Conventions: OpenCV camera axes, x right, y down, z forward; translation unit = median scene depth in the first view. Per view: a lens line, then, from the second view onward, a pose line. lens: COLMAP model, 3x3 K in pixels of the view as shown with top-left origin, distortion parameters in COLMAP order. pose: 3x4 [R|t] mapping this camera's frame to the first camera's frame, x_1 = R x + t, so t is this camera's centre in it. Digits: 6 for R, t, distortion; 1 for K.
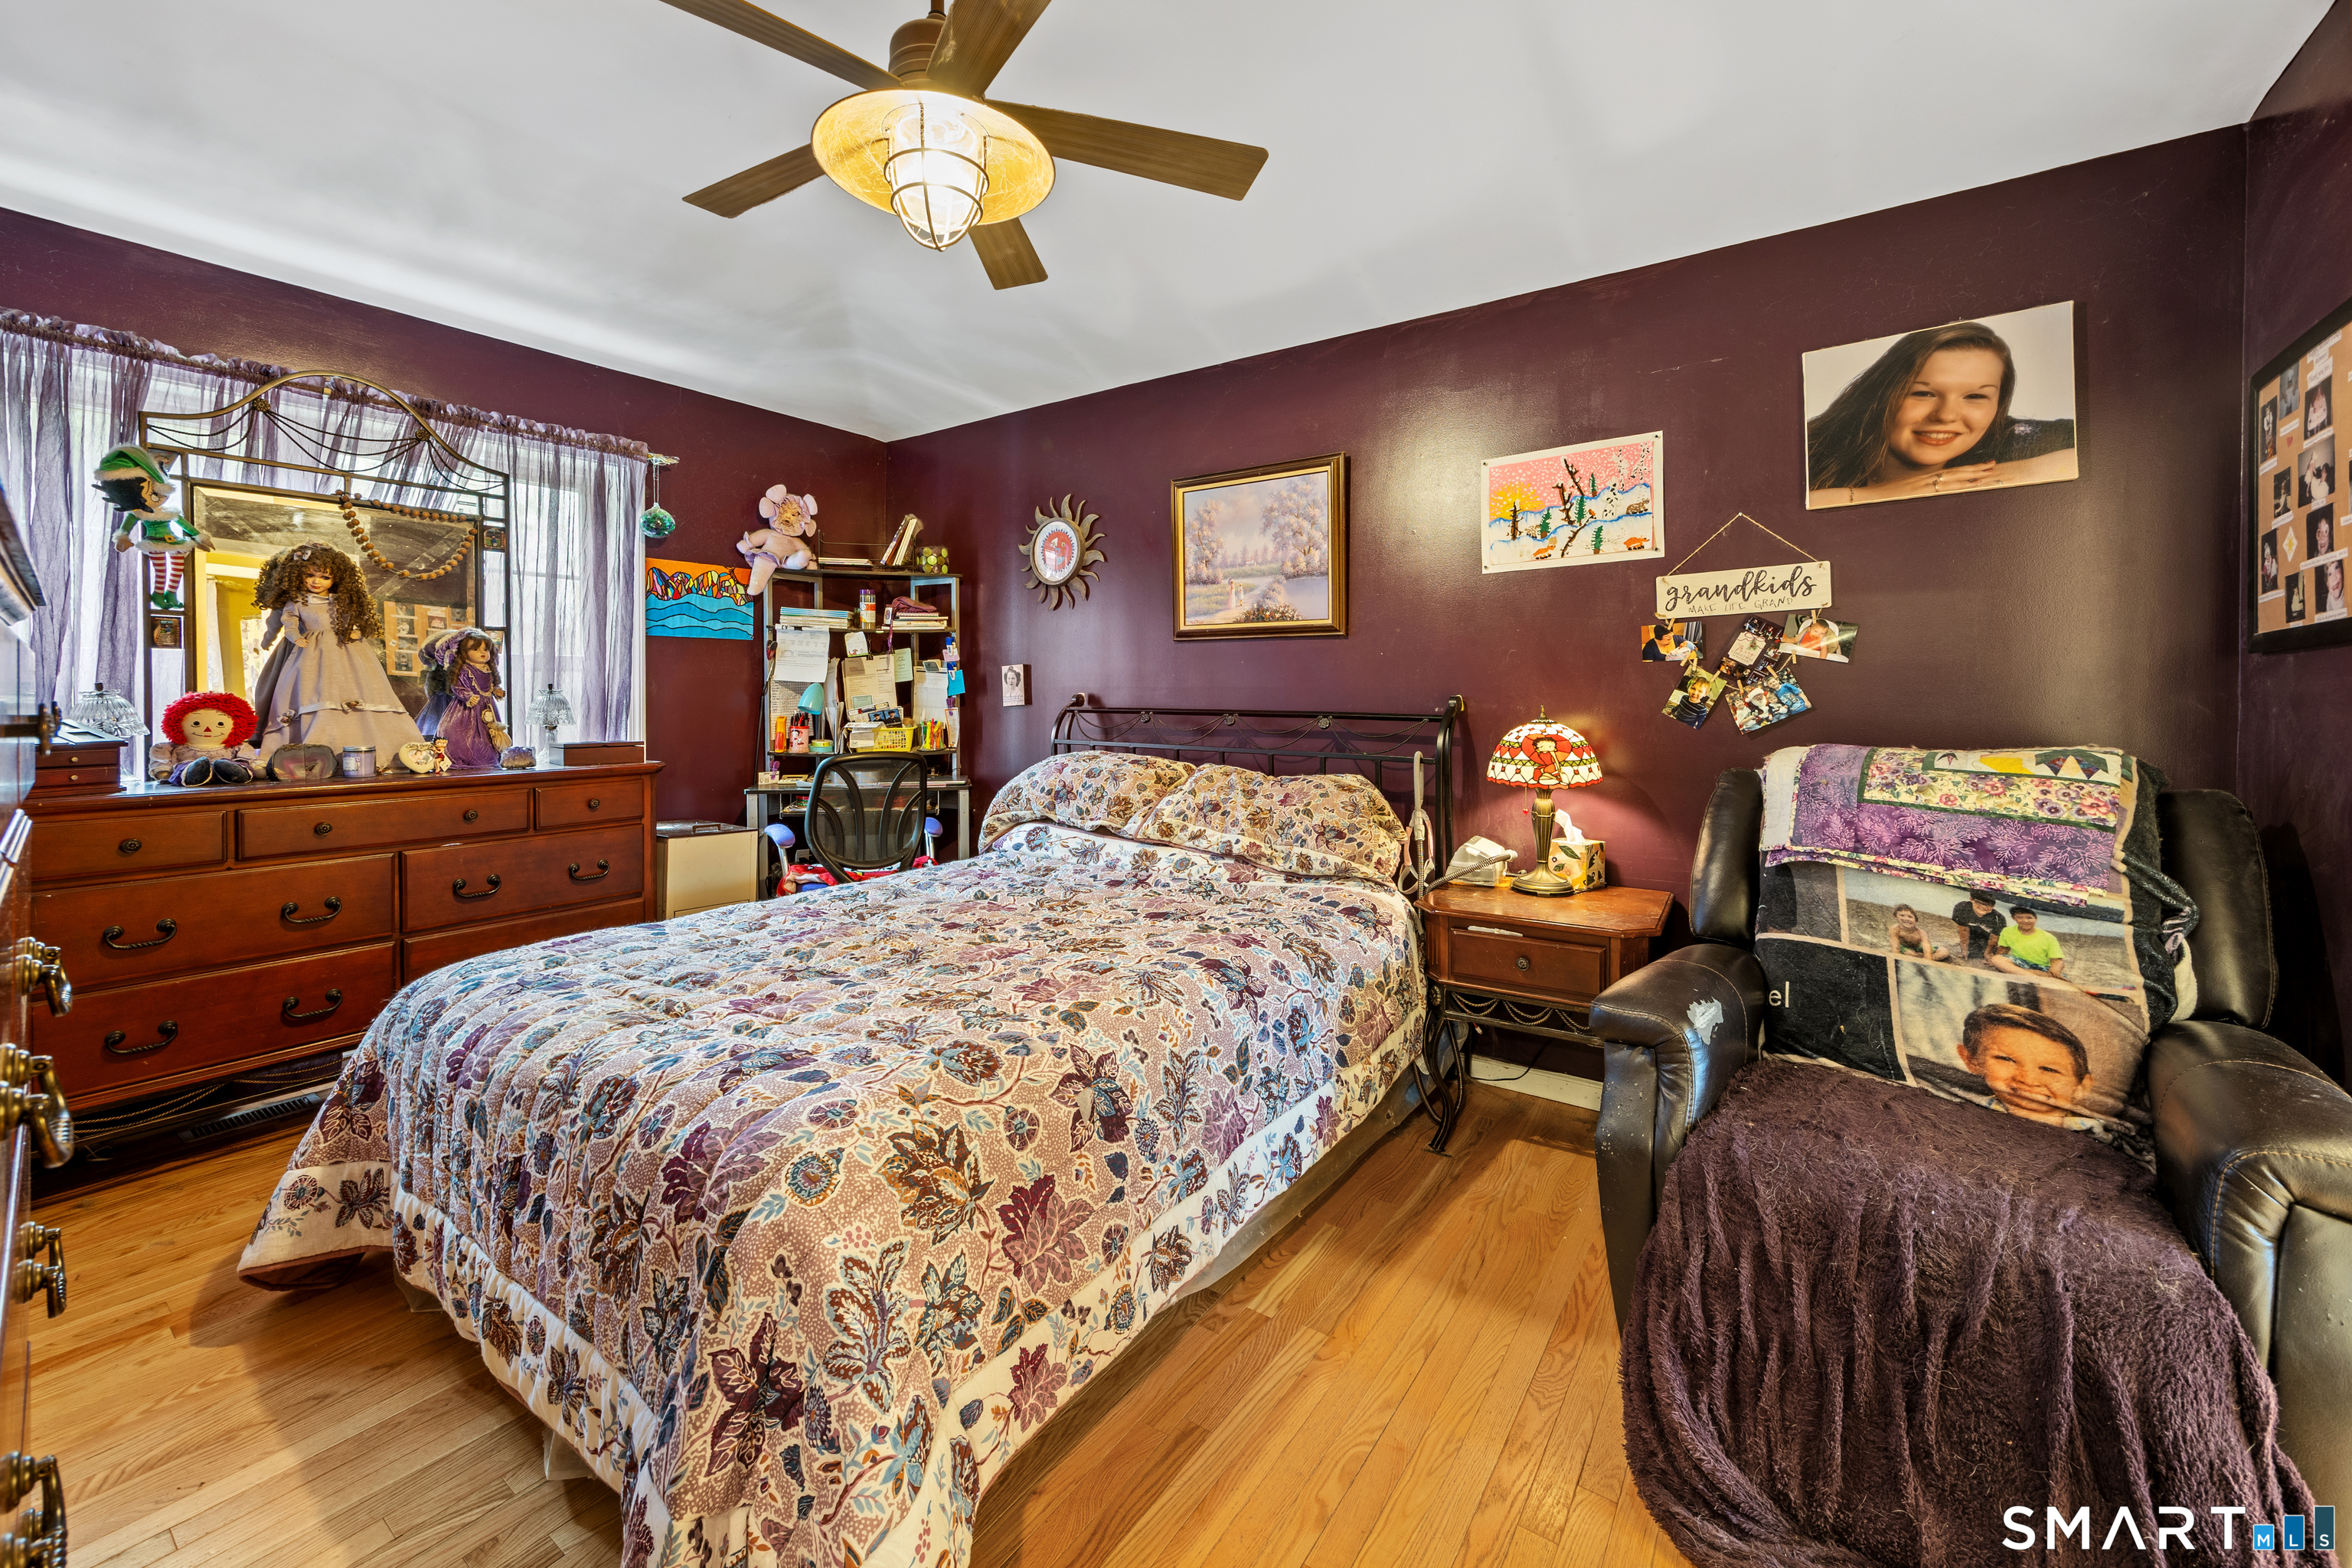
lens RADIAL K [[932.1, 0, 1176.0], [0, 932.1, 699.0], [0, 0, 1]] dist [-0.001020, 0.000418]
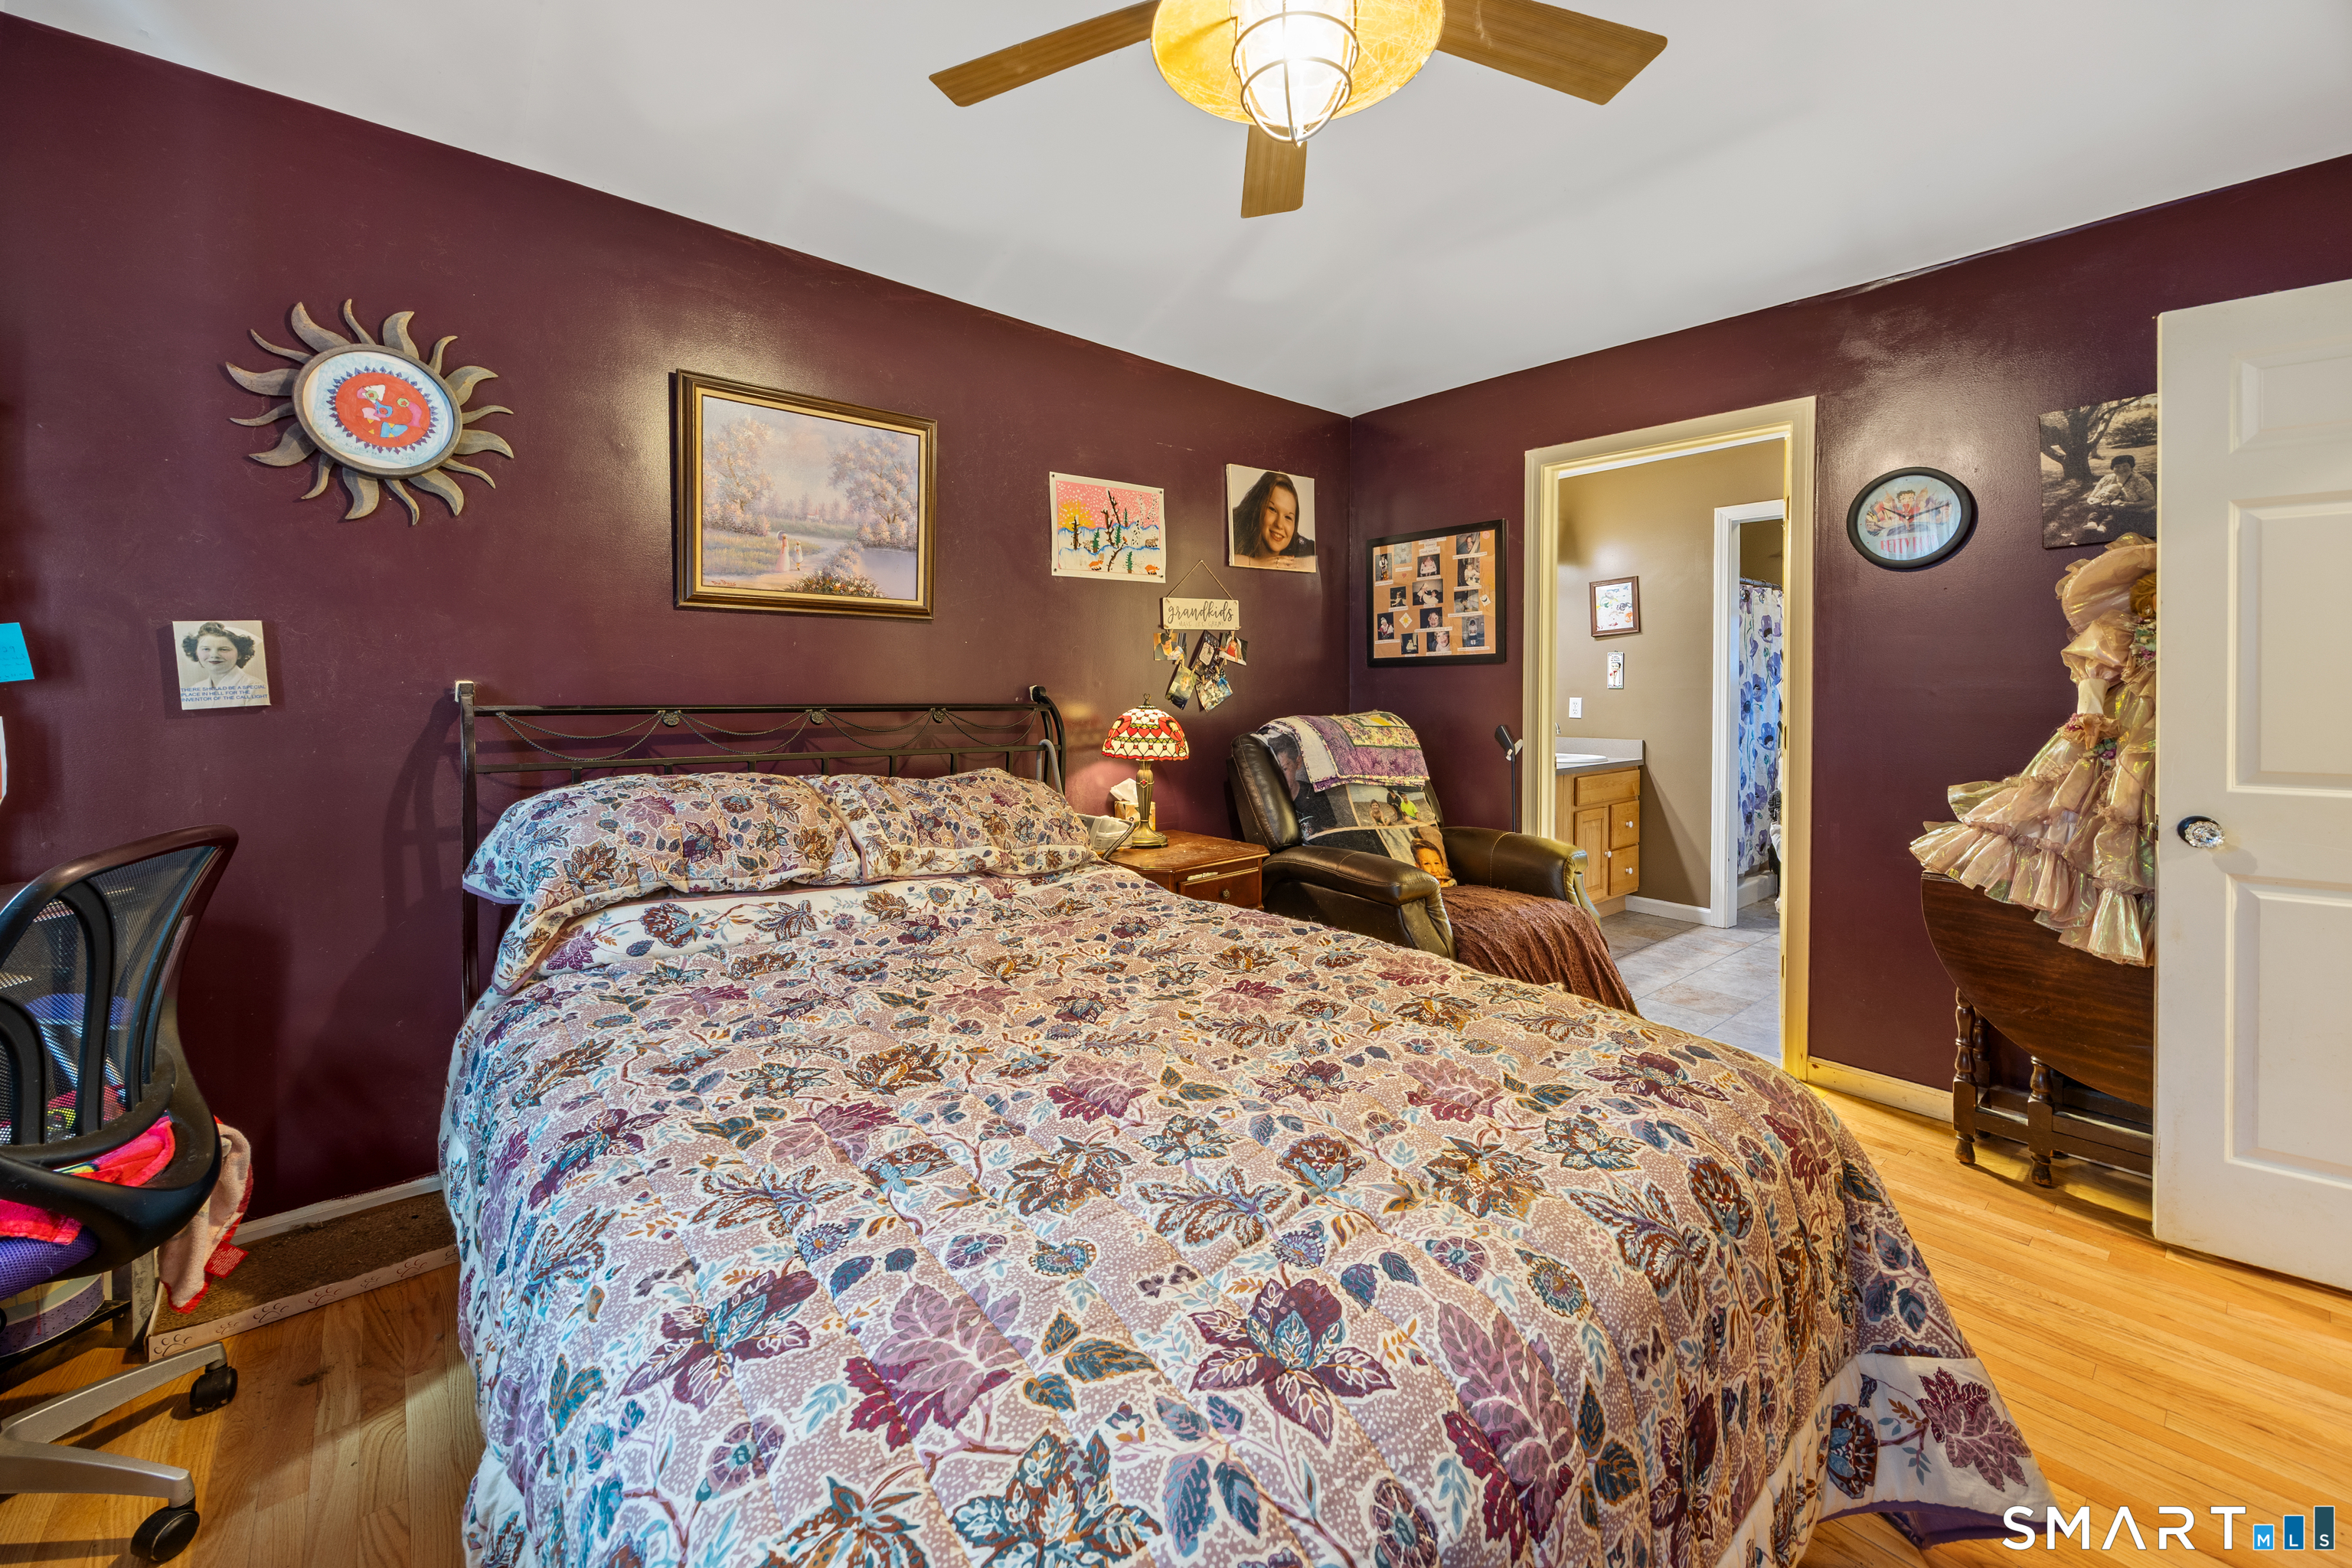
lens RADIAL K [[932.1, 0, 1167.9], [0, 932.1, 693.3], [0, 0, 1]] dist [-0.001020, 0.000418]
pose [[0.253543, -0.009307, 0.967279, -0.747910], [0.001535, 0.999956, 0.009219, -0.005237], [-0.967323, -0.000853, 0.253547, 0.625905]]
